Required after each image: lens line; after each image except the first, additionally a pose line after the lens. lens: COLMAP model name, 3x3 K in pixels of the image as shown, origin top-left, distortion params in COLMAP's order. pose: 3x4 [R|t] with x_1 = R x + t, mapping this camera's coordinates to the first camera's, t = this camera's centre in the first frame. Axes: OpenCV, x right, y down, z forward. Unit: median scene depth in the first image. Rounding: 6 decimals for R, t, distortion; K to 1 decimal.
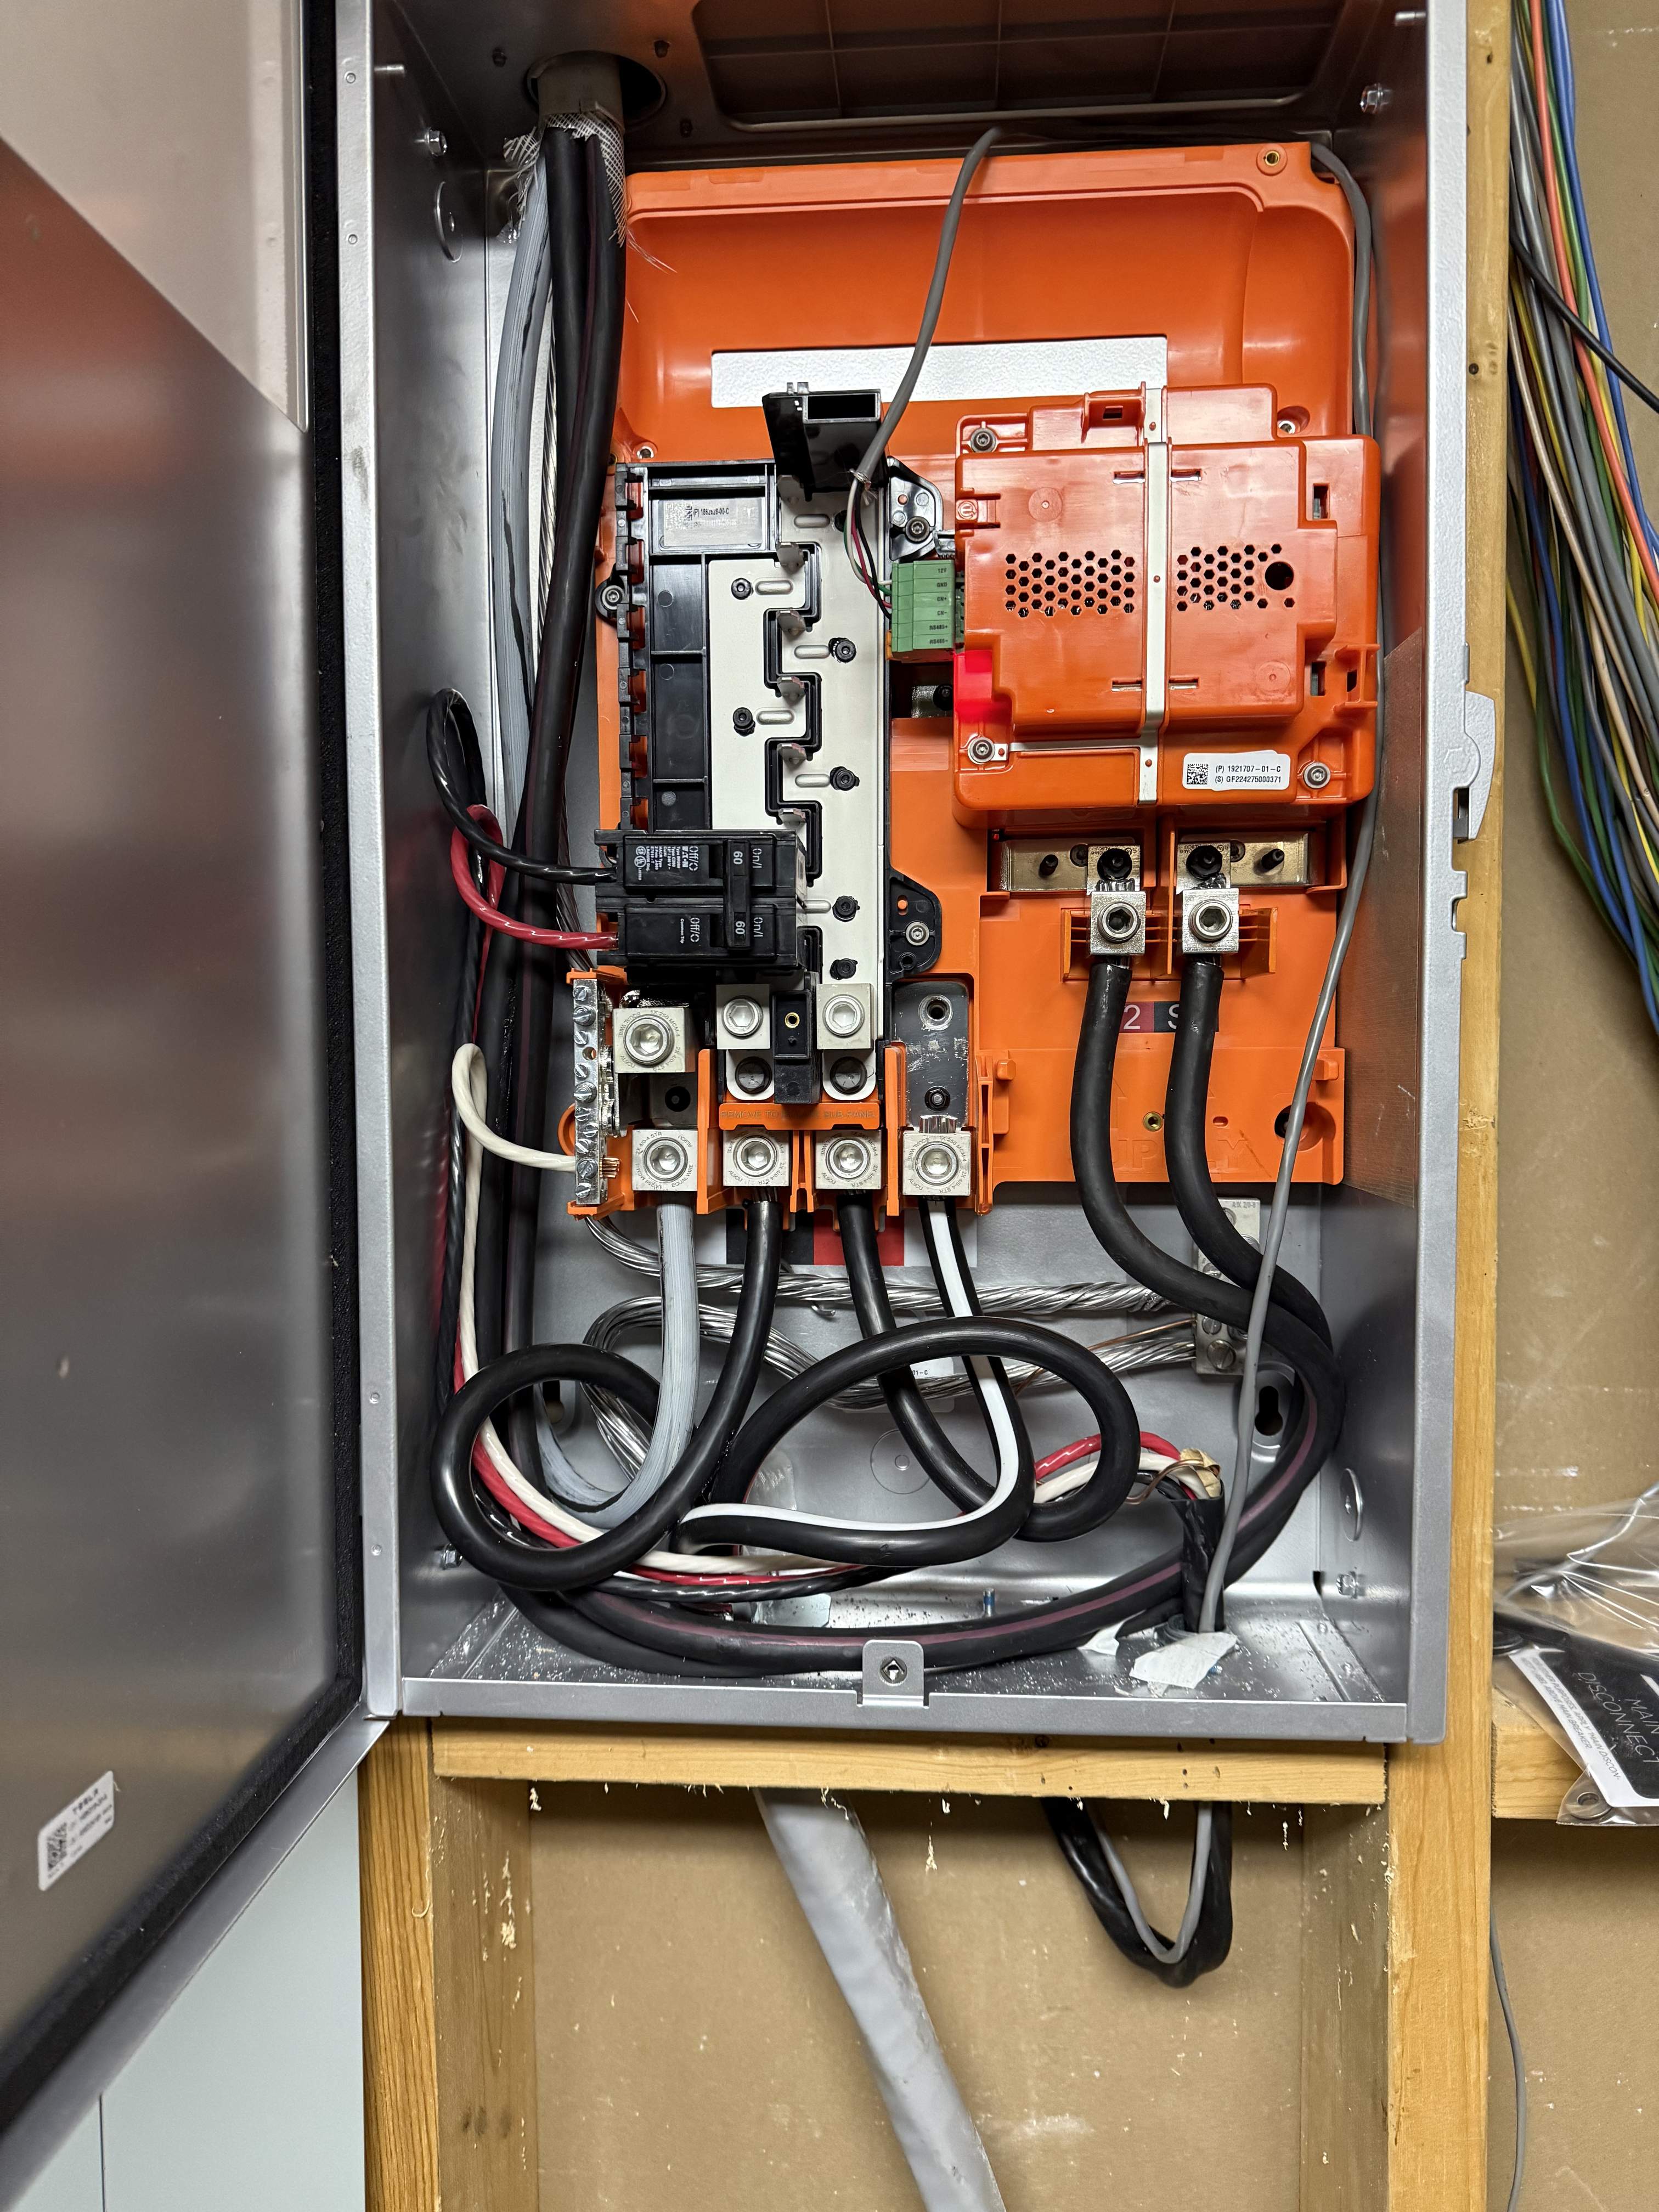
lens RADIAL K [[1549.1, 0, 832.2], [0, 1549.1, 1110.7], [0, 0, 1]] dist [-0.011838, -0.008483]
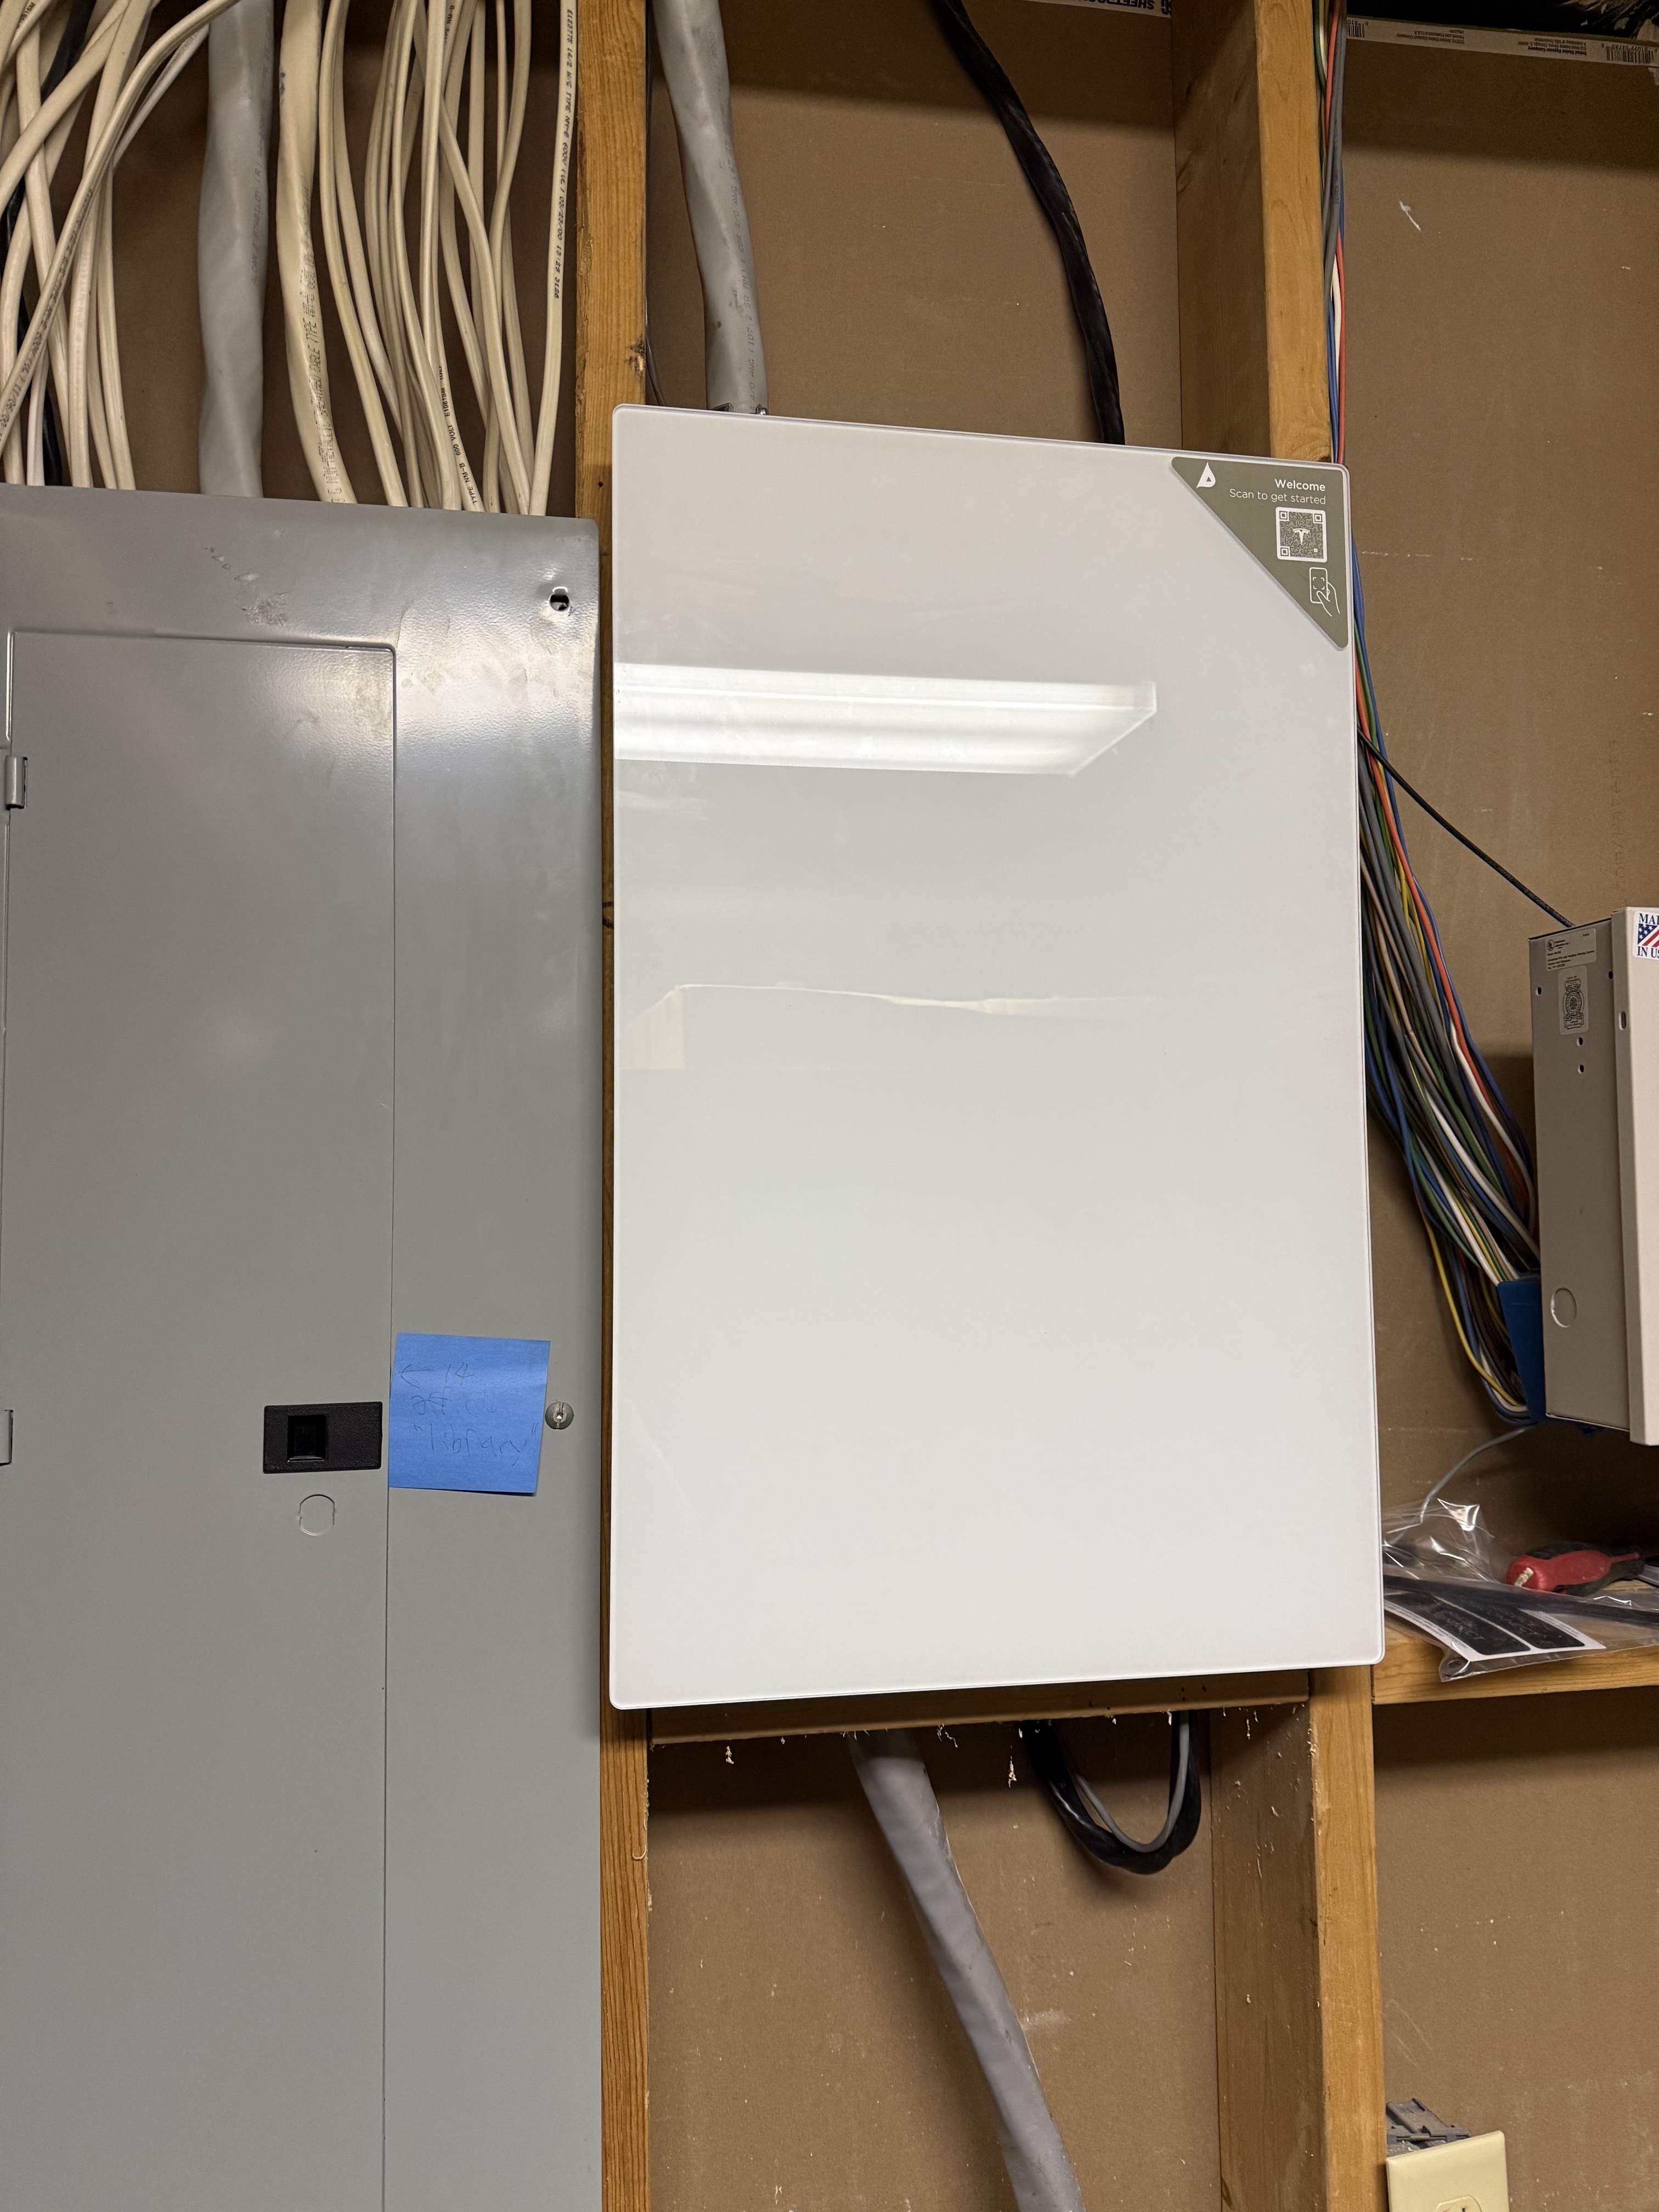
lens RADIAL K [[1549.1, 0, 824.9], [0, 1549.1, 1102.8], [0, 0, 1]] dist [-0.011838, -0.008483]
pose [[0.967725, 0.019122, 0.251280, -0.421692], [0.009911, 0.993458, -0.113771, 0.037034], [-0.251812, 0.112590, 0.961205, -0.333745]]
